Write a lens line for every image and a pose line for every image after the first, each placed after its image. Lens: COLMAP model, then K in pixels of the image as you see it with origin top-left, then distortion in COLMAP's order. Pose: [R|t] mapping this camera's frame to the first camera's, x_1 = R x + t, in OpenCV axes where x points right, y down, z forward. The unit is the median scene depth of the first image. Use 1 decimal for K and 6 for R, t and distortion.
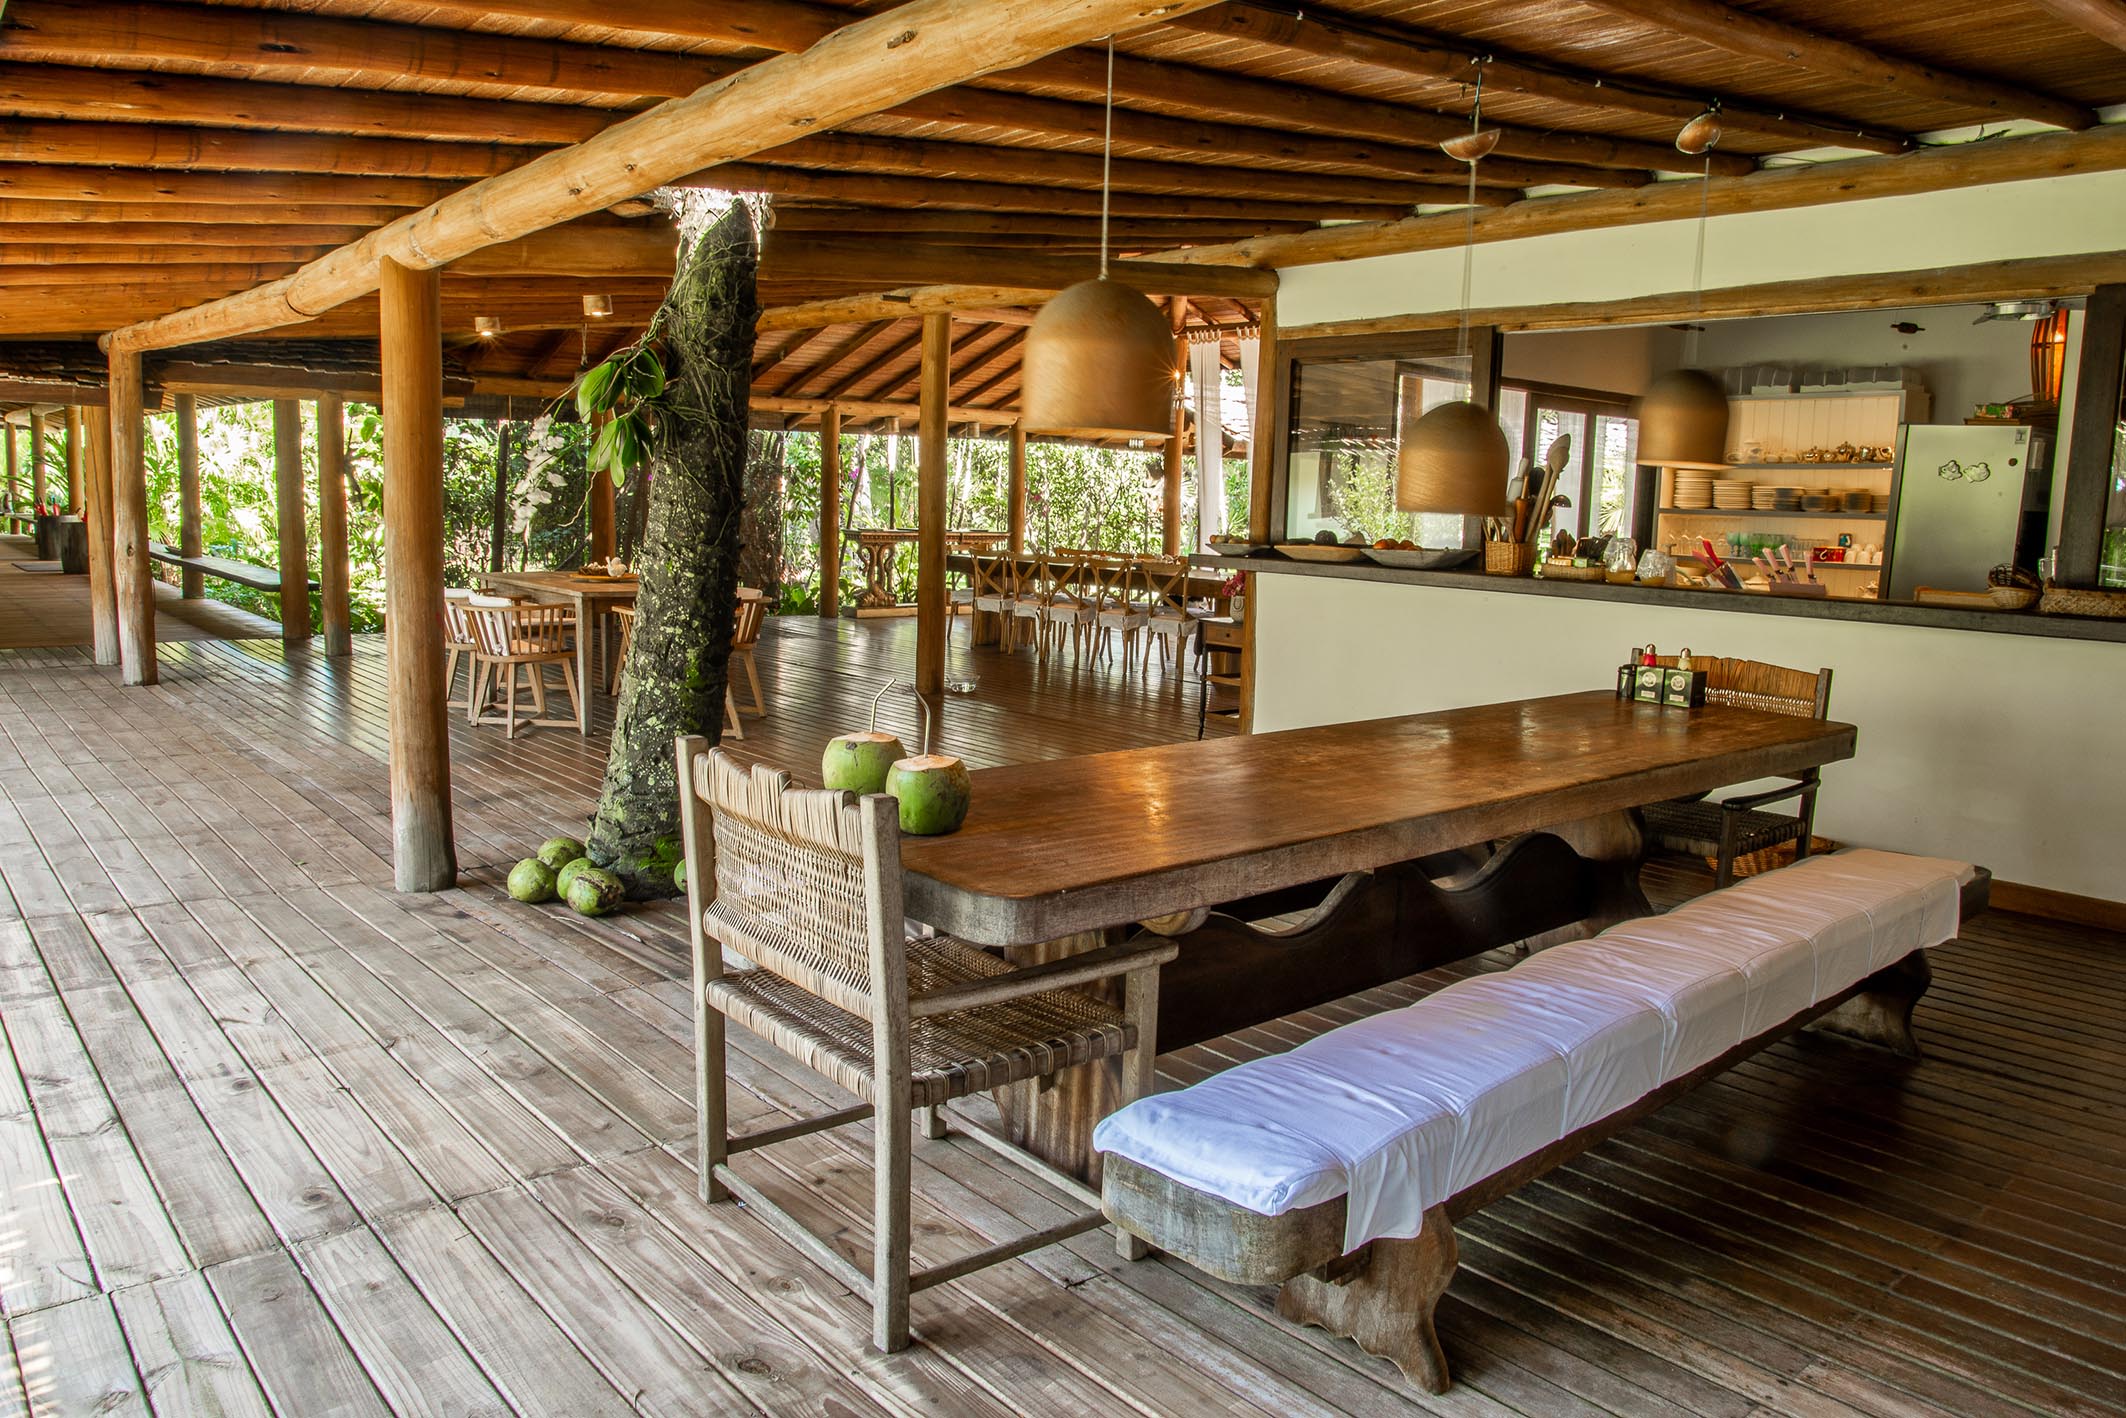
lens RADIAL K [[1465.7, 0, 1063.0], [0, 1465.7, 709.0], [0, 0, 1]] dist [-0.077695, 0.032621]
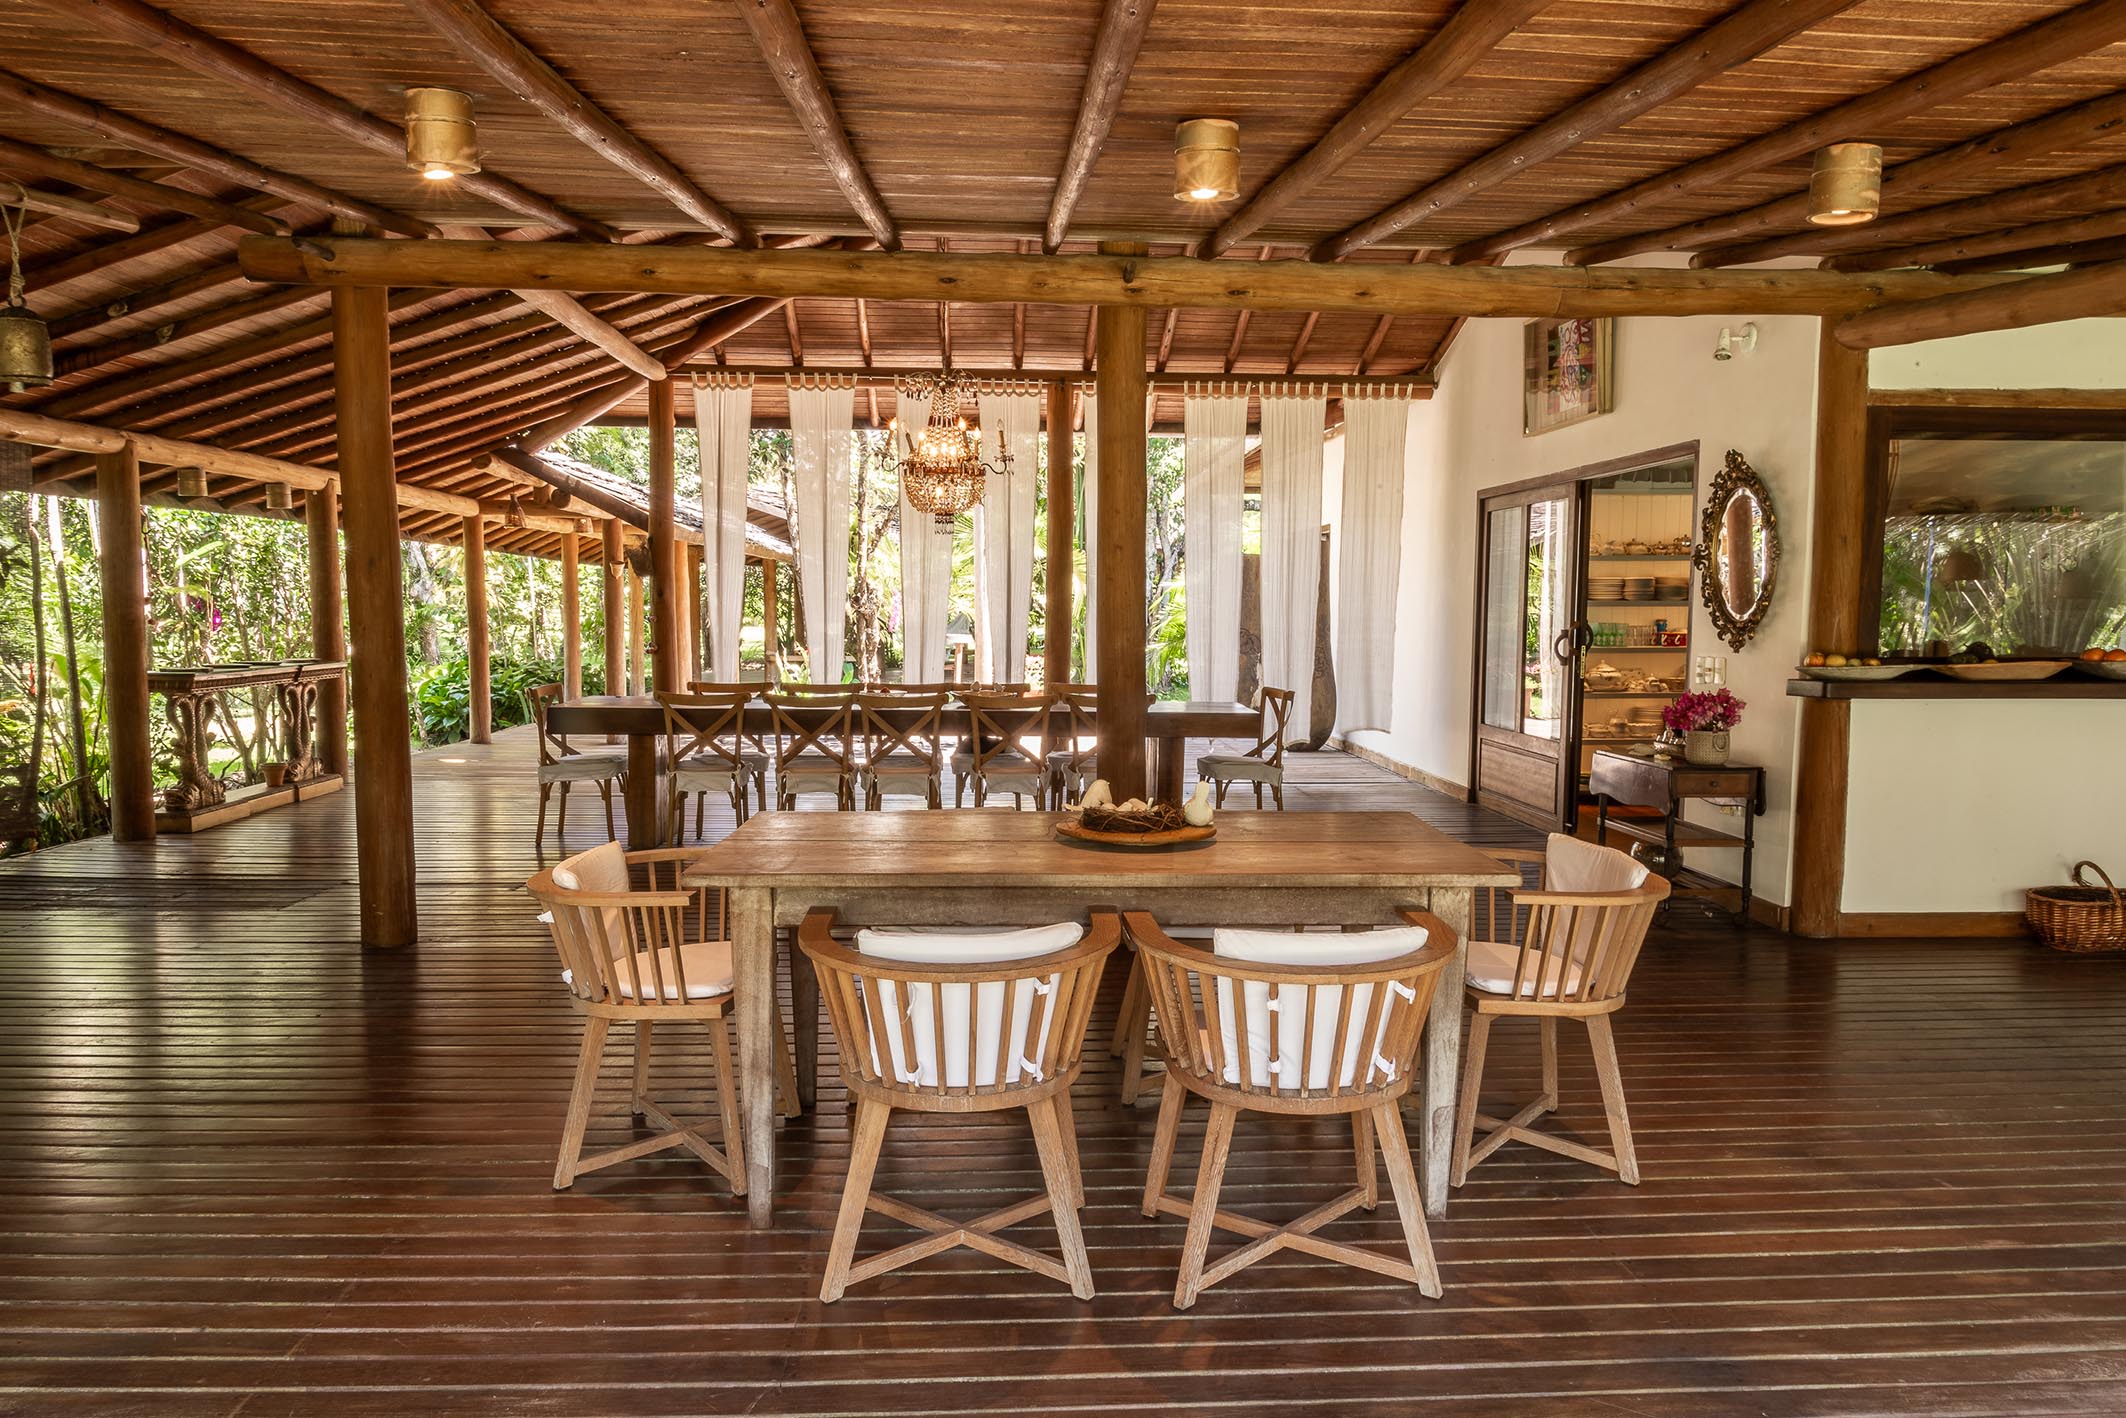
lens RADIAL K [[1442.2, 0, 1061.7], [0, 1442.2, 718.1], [0, 0, 1]] dist [-0.007691, -0.005375]
pose [[0.622806, -0.085232, 0.777720, -0.488919], [0.124935, 0.992127, 0.008680, -0.095108], [-0.772337, 0.091759, 0.628551, 0.562043]]
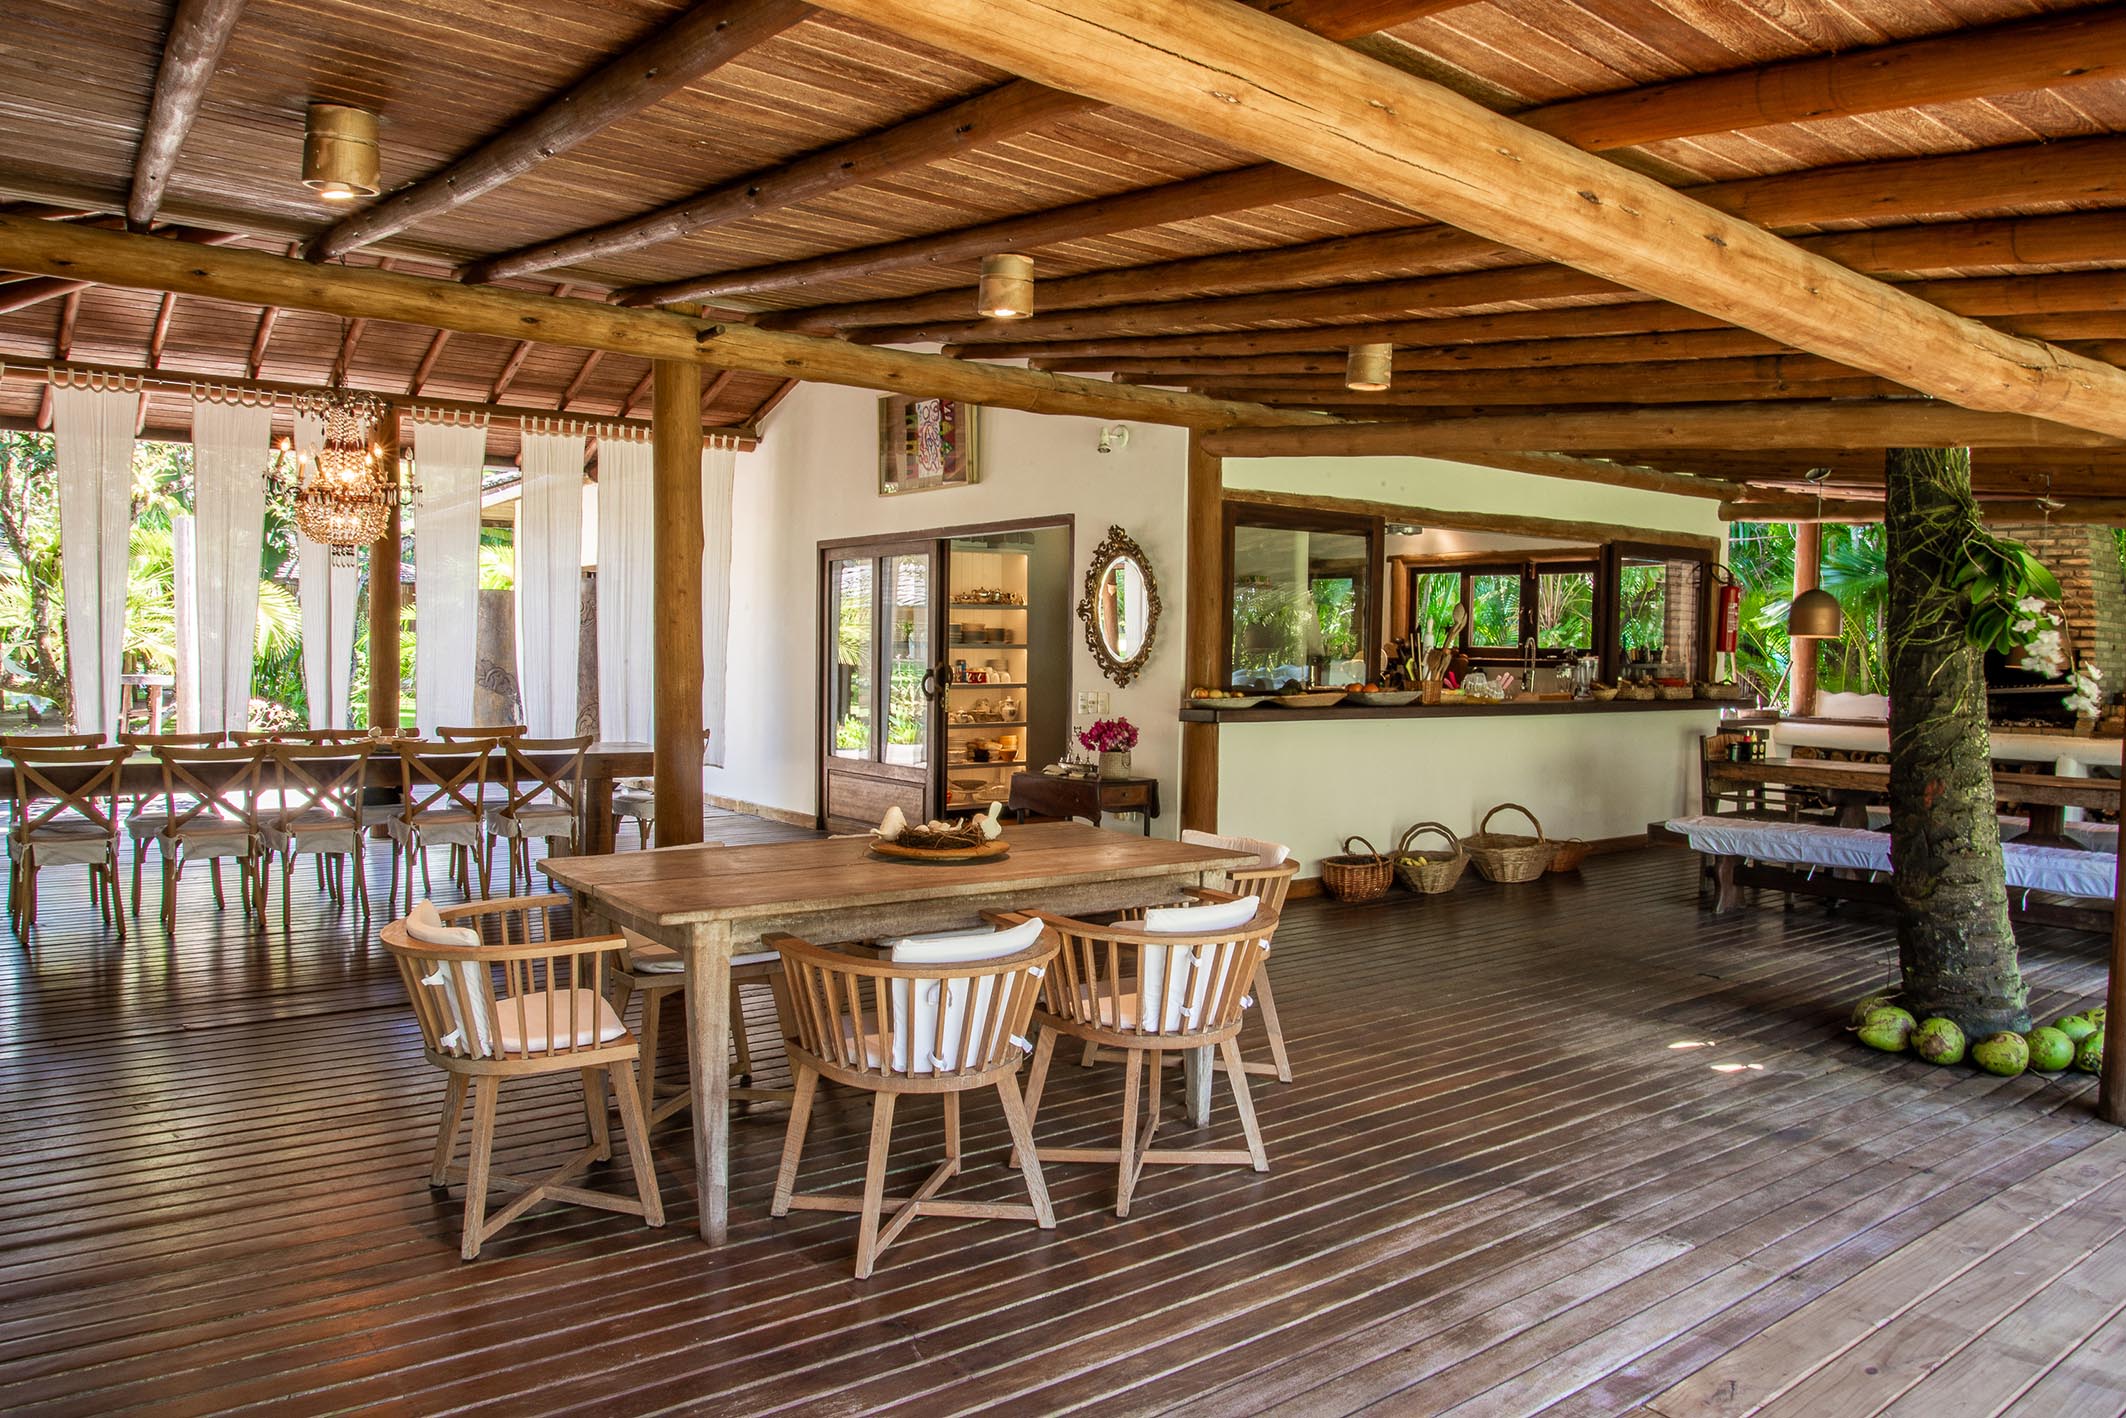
lens RADIAL K [[1465.7, 0, 1063.0], [0, 1465.7, 709.0], [0, 0, 1]] dist [-0.077695, 0.032621]
pose [[0.074182, -0.066661, 0.995014, -0.594195], [0.133225, 0.989482, 0.056358, -0.116593], [-0.988306, 0.128380, 0.082283, 0.681026]]
